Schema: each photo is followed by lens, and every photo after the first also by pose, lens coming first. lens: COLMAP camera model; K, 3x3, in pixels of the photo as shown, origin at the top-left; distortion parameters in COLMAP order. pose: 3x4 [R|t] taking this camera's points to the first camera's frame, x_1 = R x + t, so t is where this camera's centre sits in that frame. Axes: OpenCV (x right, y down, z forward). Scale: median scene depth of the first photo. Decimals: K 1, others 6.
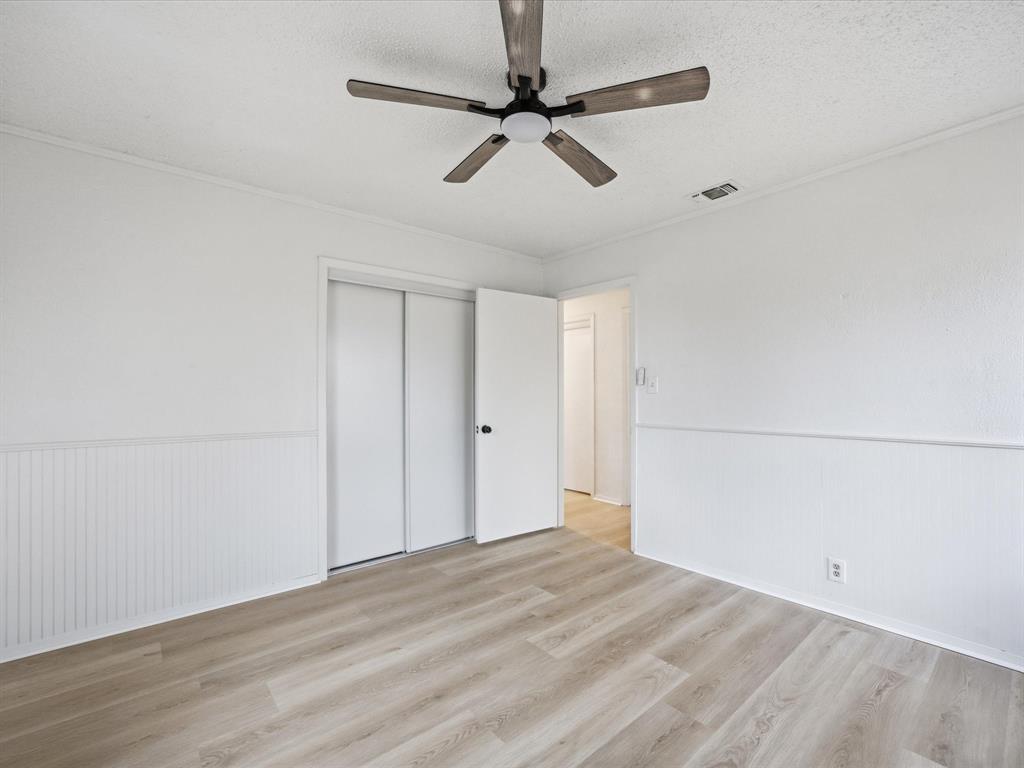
lens RADIAL K [[425.3, 0, 517.6], [0, 425.3, 386.0], [0, 0, 1]] dist [-0.032105, 0.000117]
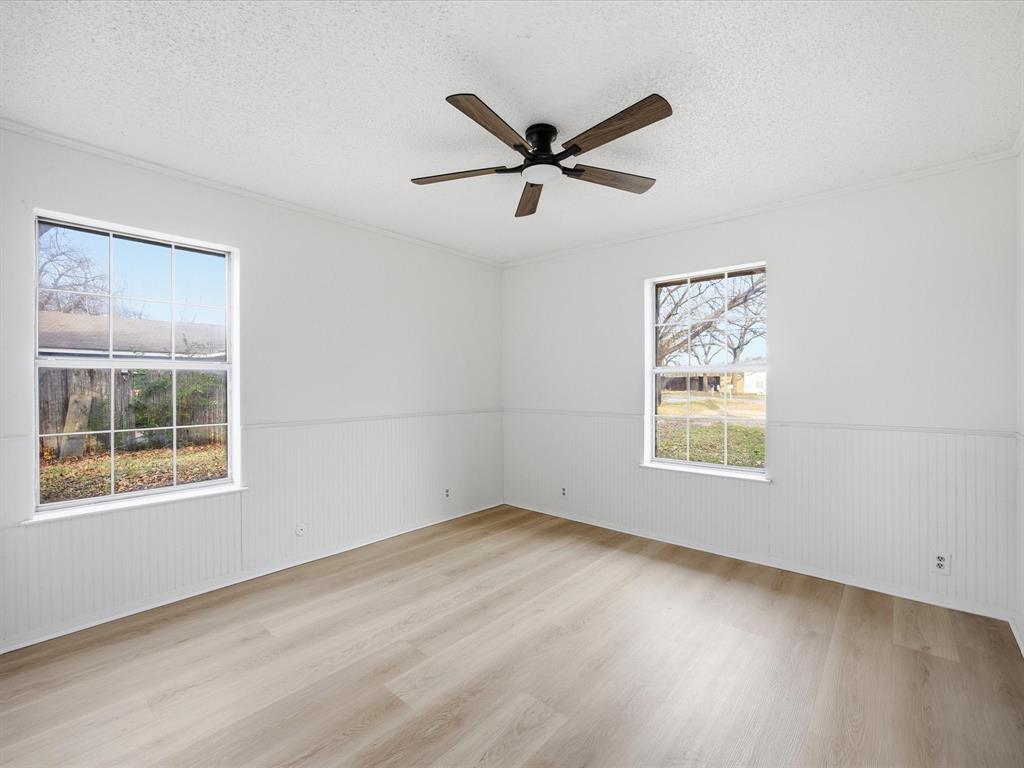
lens RADIAL K [[448.7, 0, 512.0], [0, 448.7, 384.0], [0, 0, 1]] dist [-0.038746, 0.017191]
pose [[-0.988453, 0.006752, -0.151377, 0.261304], [0.008964, 0.999863, -0.013935, 0.017619], [0.151262, -0.015131, -0.988378, 1.962885]]
